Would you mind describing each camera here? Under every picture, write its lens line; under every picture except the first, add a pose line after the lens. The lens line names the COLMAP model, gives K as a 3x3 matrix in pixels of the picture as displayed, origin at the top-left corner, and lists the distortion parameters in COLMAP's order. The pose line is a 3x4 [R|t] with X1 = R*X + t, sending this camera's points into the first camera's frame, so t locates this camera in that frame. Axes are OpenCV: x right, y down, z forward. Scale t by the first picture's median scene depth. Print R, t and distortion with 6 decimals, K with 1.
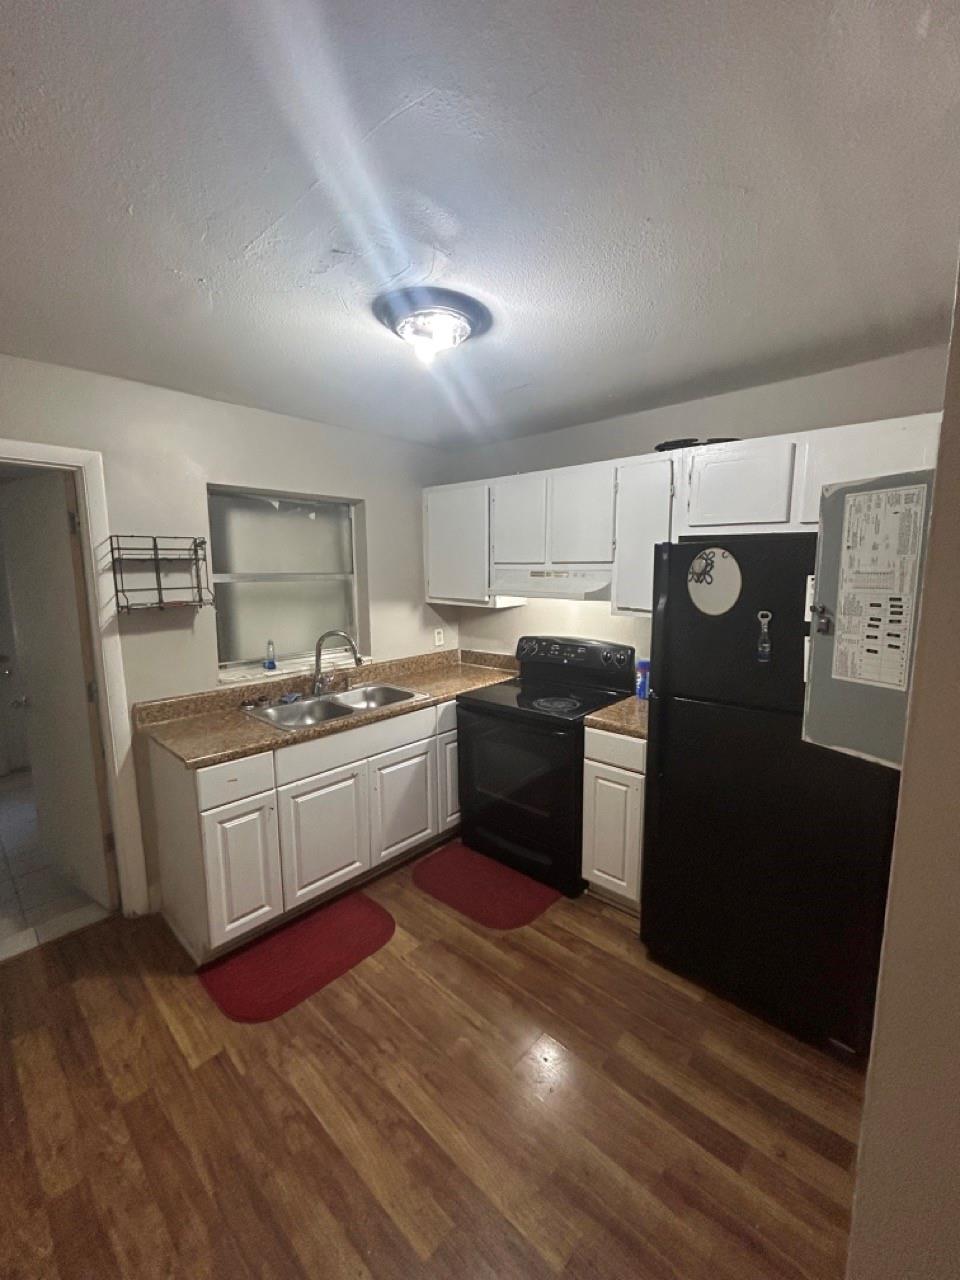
lens RADIAL K [[515.8, 0, 483.7], [0, 515.8, 637.9], [0, 0, 1]] dist [0.001397, -0.000156]
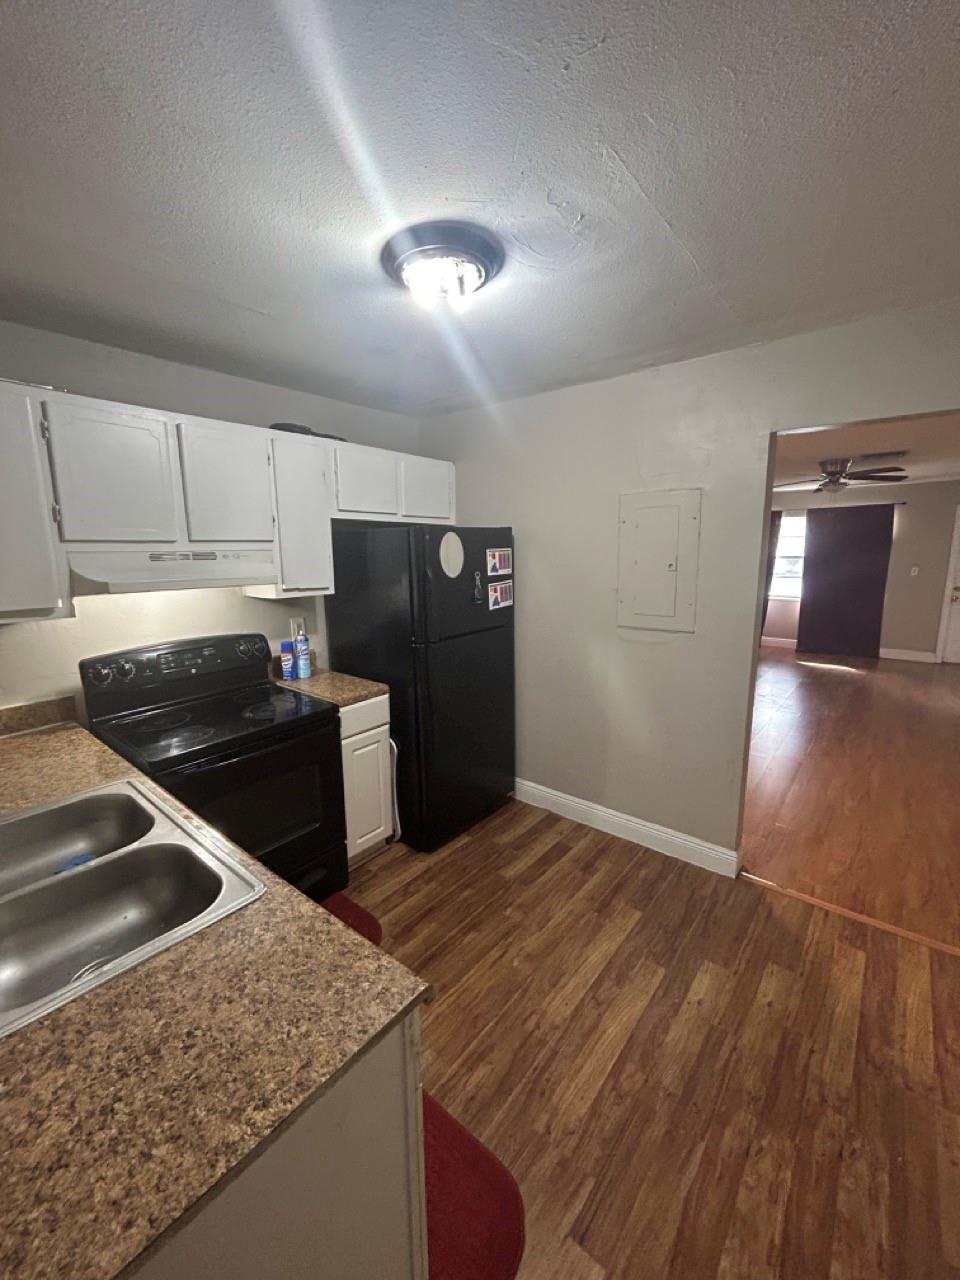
lens RADIAL K [[515.8, 0, 481.2], [0, 515.8, 638.4], [0, 0, 1]] dist [0.001397, -0.000156]
pose [[-0.053467, -0.168685, 0.984219, -1.051316], [0.146794, 0.973593, 0.174838, -0.125334], [-0.987721, 0.153825, -0.027293, 1.016961]]
